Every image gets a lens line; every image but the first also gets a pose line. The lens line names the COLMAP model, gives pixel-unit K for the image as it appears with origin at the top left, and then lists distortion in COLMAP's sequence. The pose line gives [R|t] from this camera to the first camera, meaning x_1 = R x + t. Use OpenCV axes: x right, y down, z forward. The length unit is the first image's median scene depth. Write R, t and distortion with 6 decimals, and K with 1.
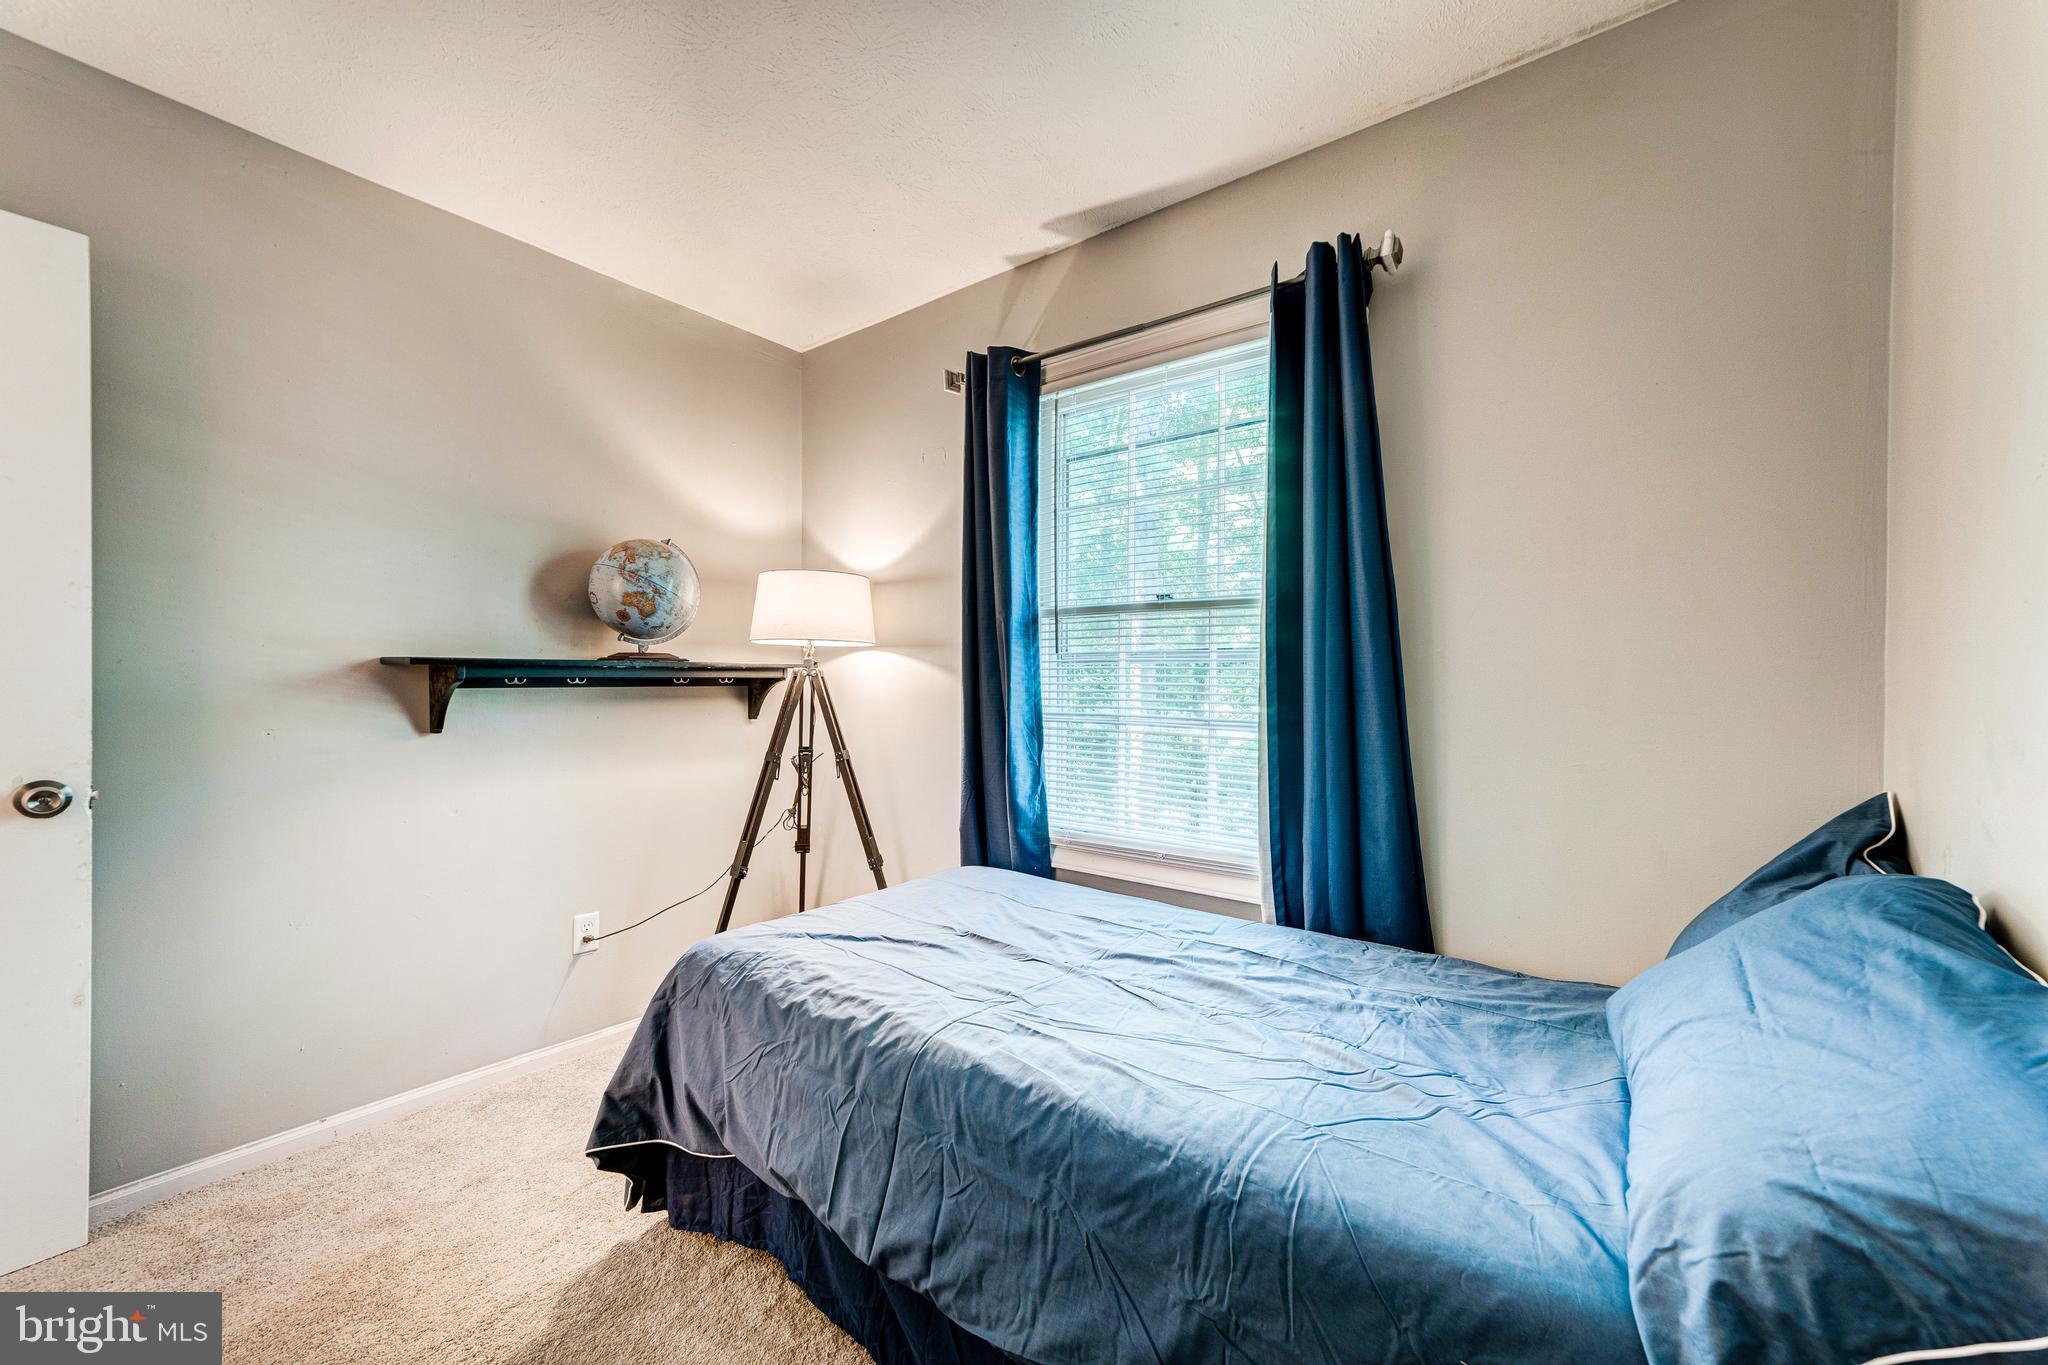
lens RADIAL K [[791.4, 0, 1036.2], [0, 791.4, 692.4], [0, 0, 1]] dist [-0.007127, 0.000286]
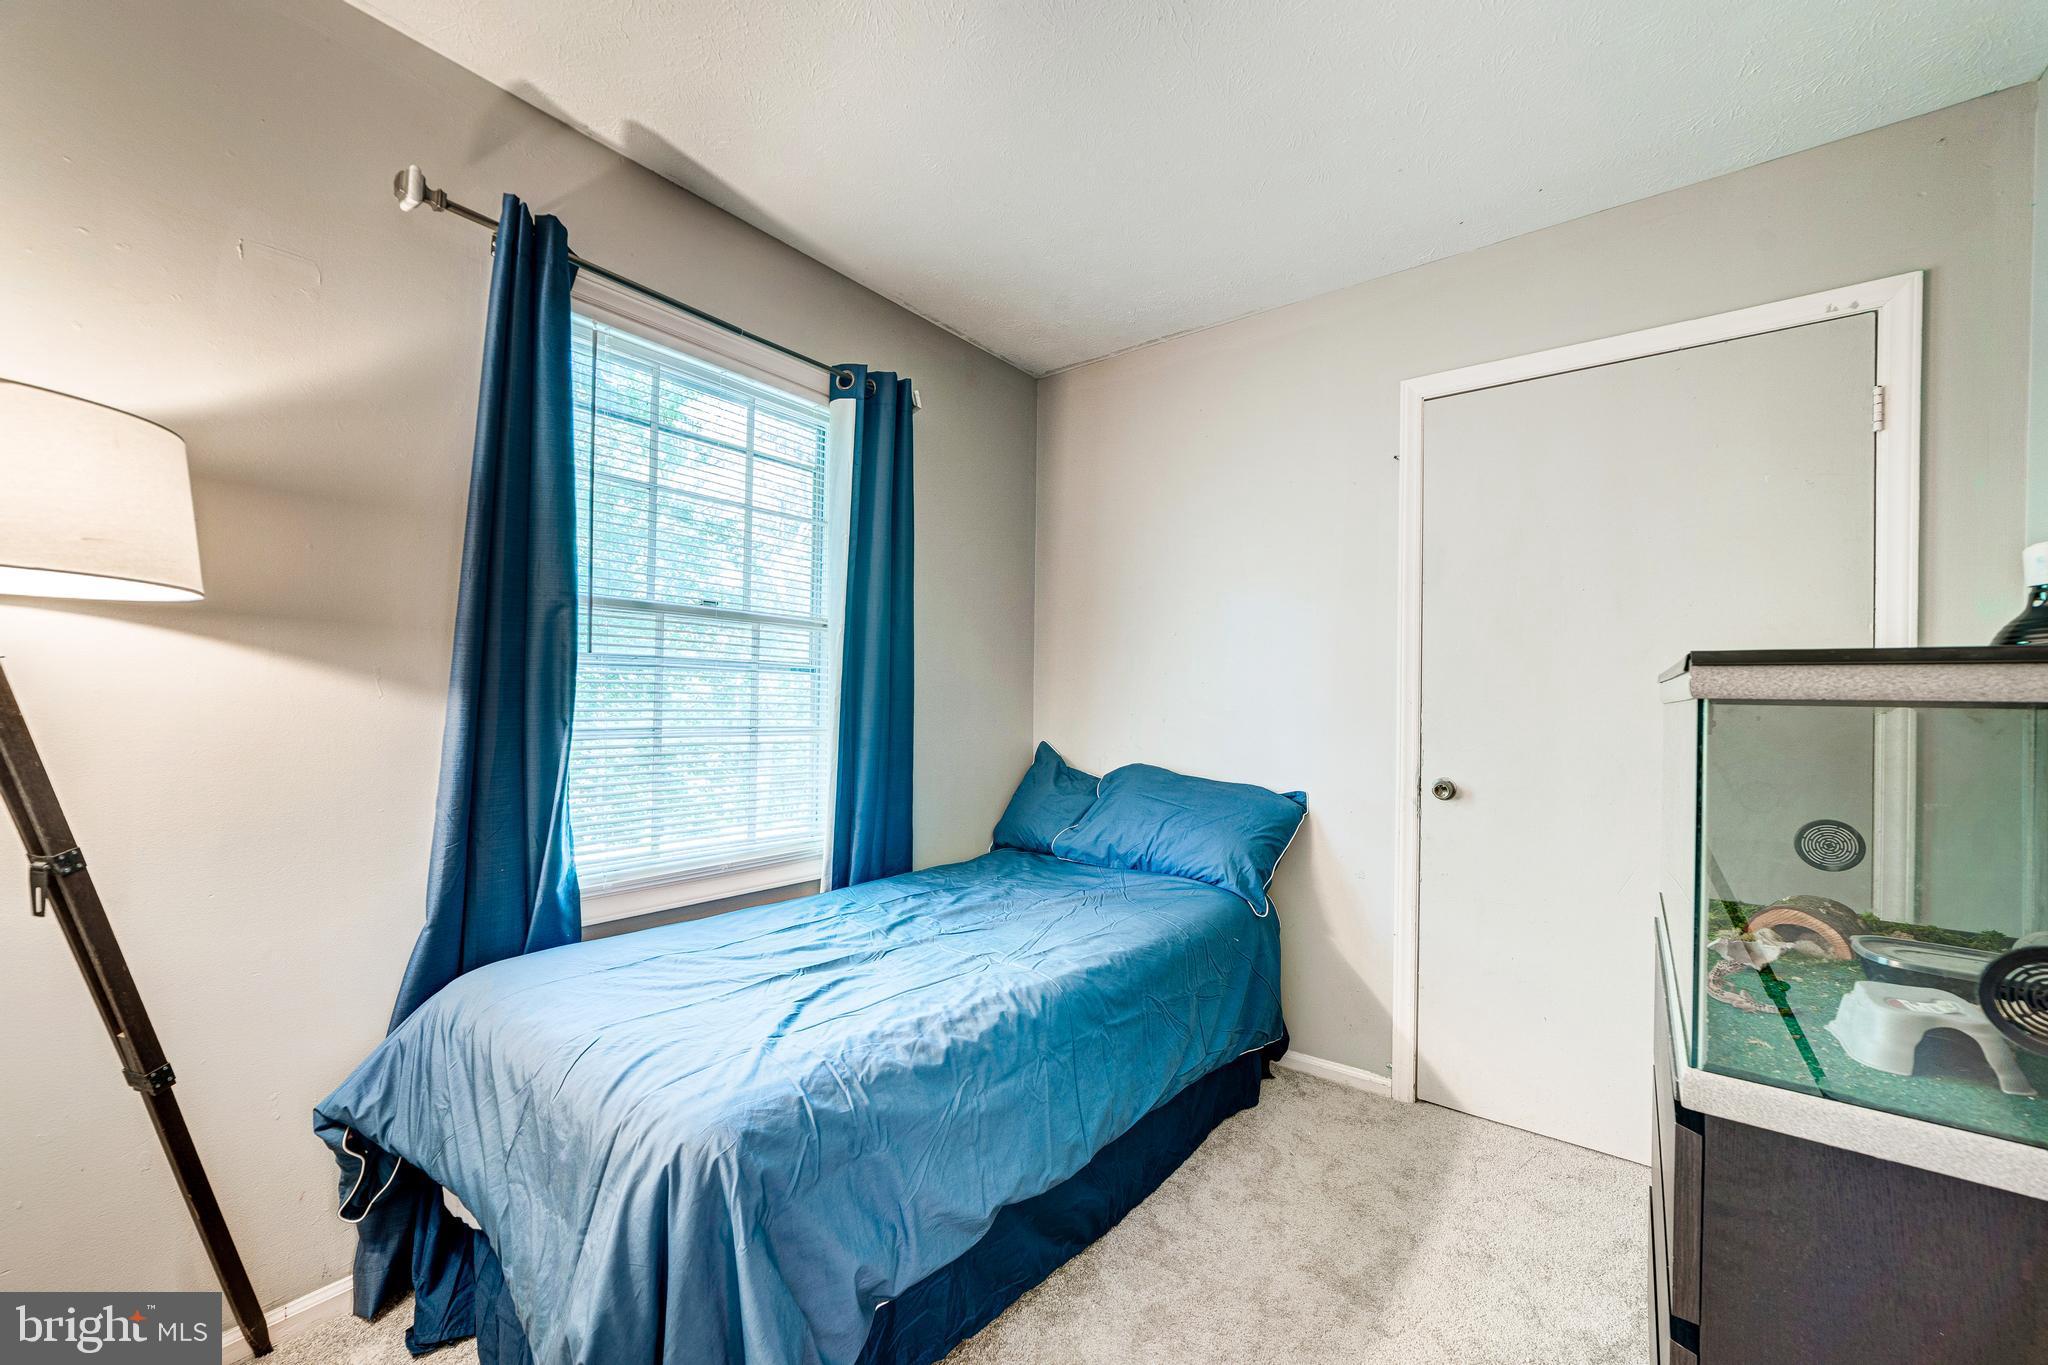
lens RADIAL K [[791.4, 0, 1036.2], [0, 791.4, 692.4], [0, 0, 1]] dist [-0.007127, 0.000286]
pose [[0.000541, 0.002483, 0.999997, -1.097181], [-0.005536, 0.999982, -0.002480, -0.014903], [-0.999985, -0.005535, 0.000555, 0.808850]]
